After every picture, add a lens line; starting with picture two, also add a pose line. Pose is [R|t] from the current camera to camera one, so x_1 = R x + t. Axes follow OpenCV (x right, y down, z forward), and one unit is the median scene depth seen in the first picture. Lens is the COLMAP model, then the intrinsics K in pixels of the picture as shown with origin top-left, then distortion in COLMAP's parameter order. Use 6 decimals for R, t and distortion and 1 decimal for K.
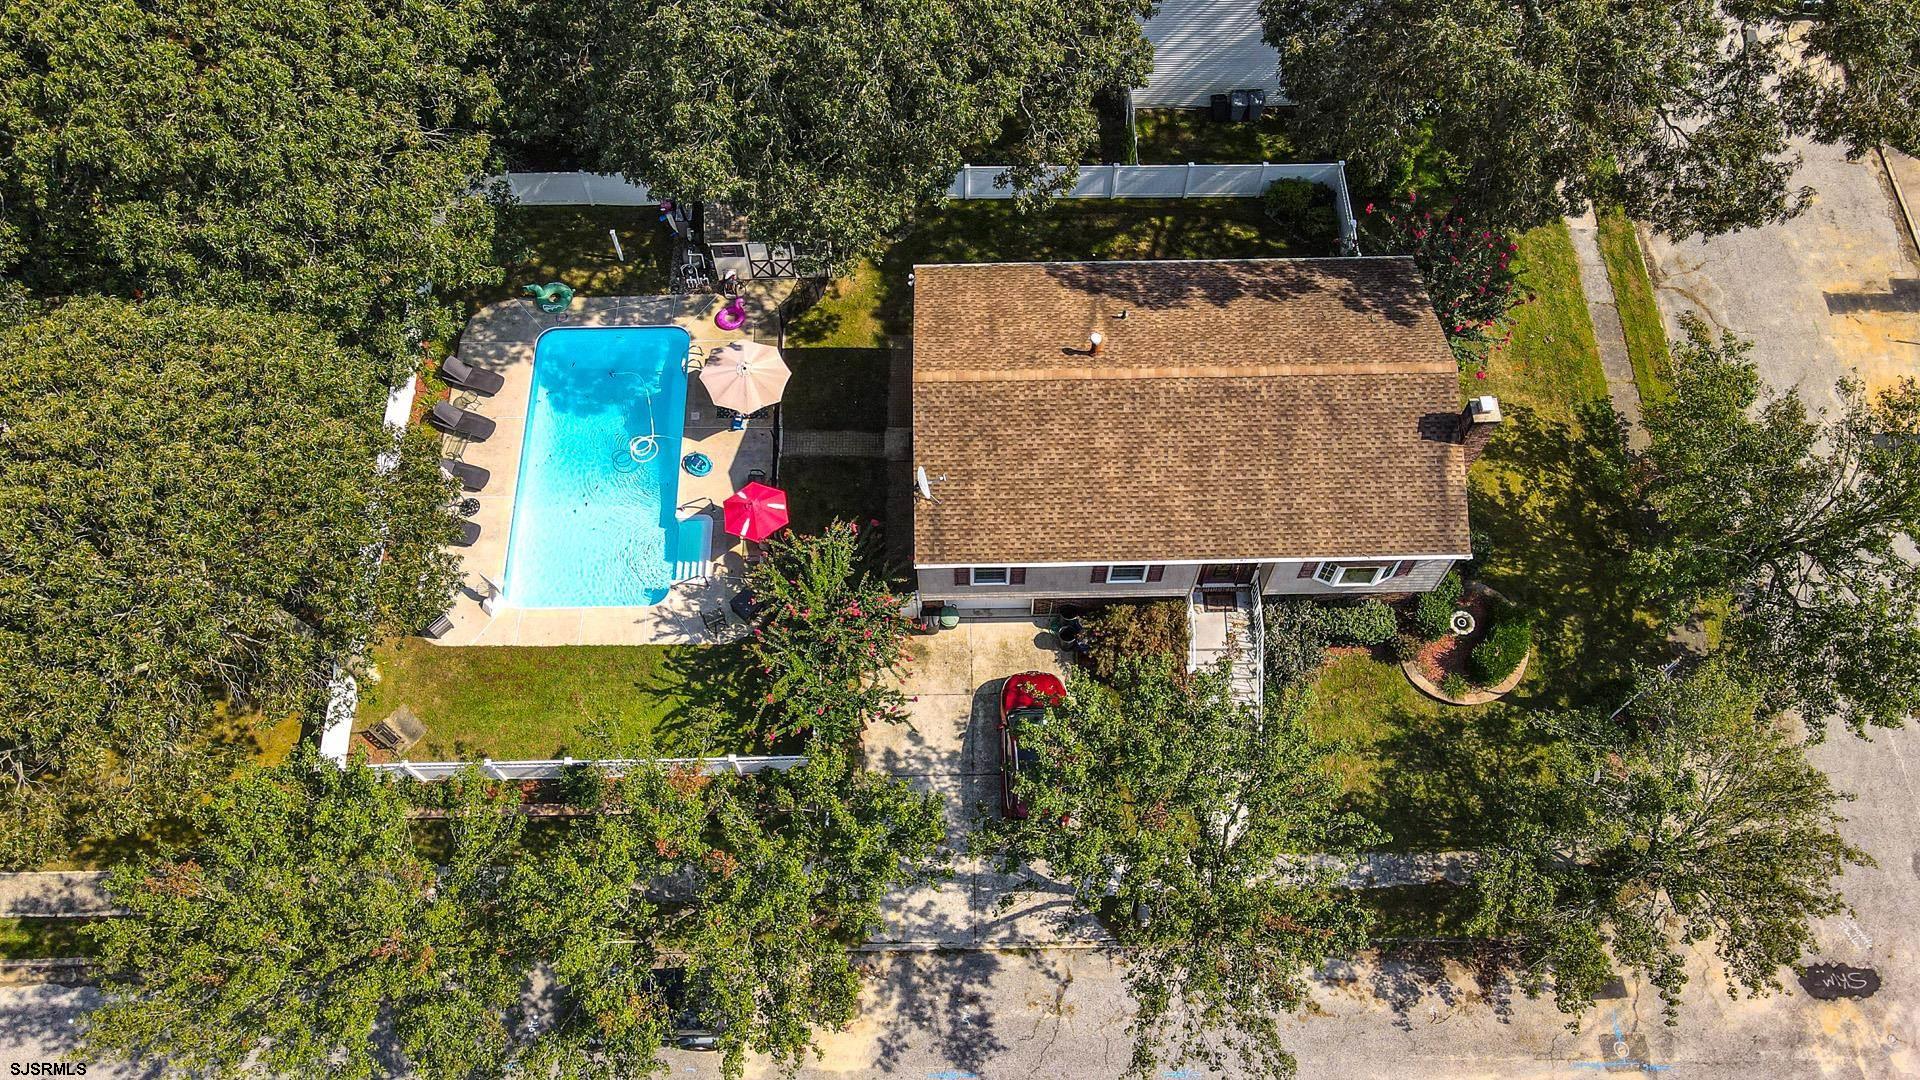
lens RADIAL K [[1419.7, 0, 962.3], [0, 1419.7, 556.8], [0, 0, 1]] dist [0.009266, 0.015843]
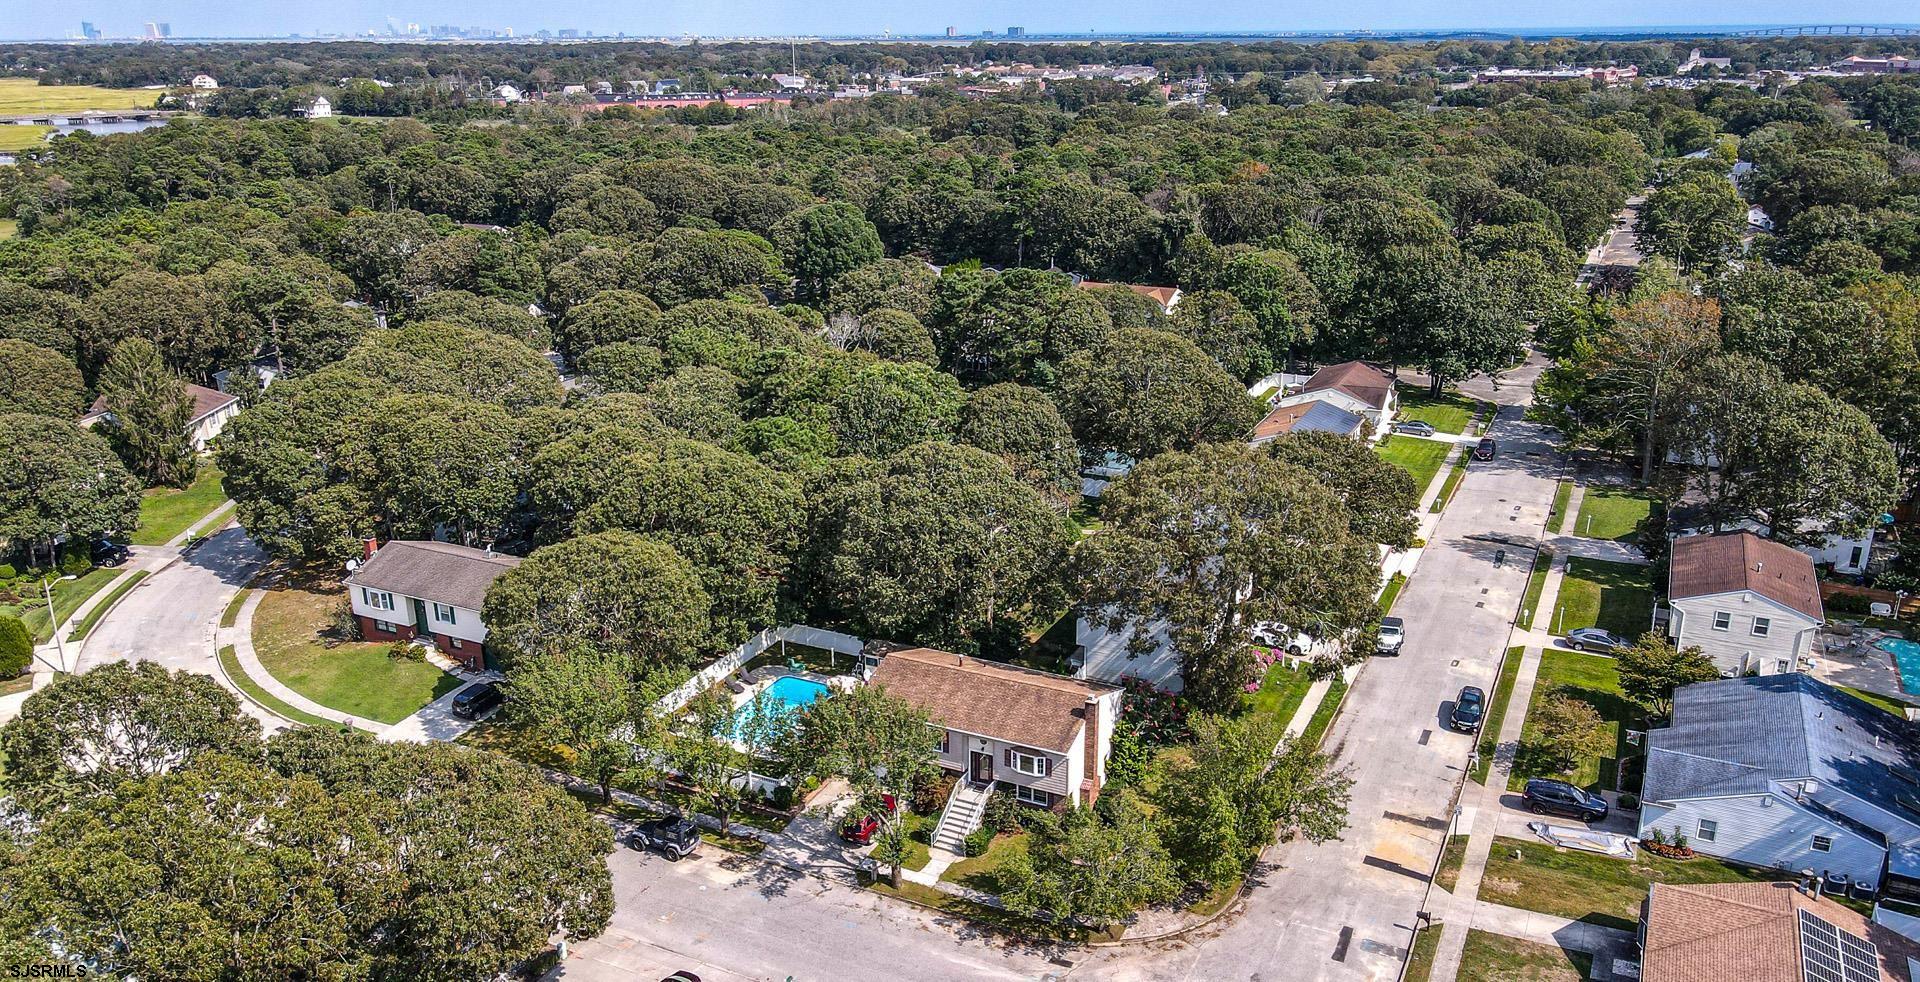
lens RADIAL K [[1423.2, 0, 960.8], [0, 1423.2, 591.8], [0, 0, 1]] dist [0.007313, 0.018316]
pose [[0.888250, 0.171065, -0.426319, 1.032724], [-0.411516, 0.708733, -0.573020, 1.075162], [0.204123, 0.684423, 0.699928, -0.703261]]
